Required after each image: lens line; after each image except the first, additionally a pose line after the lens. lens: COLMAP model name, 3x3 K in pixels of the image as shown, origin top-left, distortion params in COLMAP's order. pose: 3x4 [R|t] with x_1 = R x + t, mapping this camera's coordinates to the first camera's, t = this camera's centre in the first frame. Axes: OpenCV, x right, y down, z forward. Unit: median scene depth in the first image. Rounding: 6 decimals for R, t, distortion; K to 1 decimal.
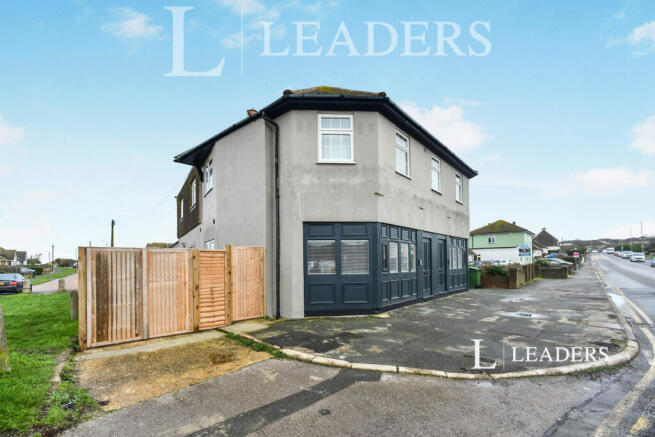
lens RADIAL K [[274.6, 0, 329.0], [0, 274.6, 215.4], [0, 0, 1]] dist [-0.000455, -0.000129]
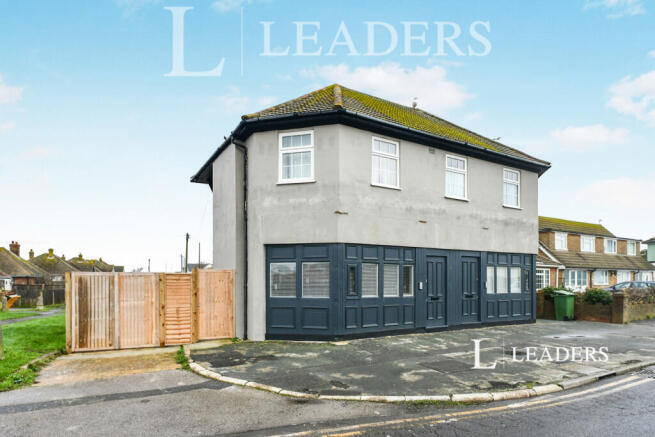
lens RADIAL K [[342.4, 0, 327.5], [0, 342.4, 218.5], [0, 0, 1]] dist [0.001062, -0.000061]
pose [[0.960696, -0.040832, -0.274584, 0.475286], [0.038481, 0.999162, -0.013947, -0.044701], [0.274923, 0.002832, 0.961462, -0.134924]]
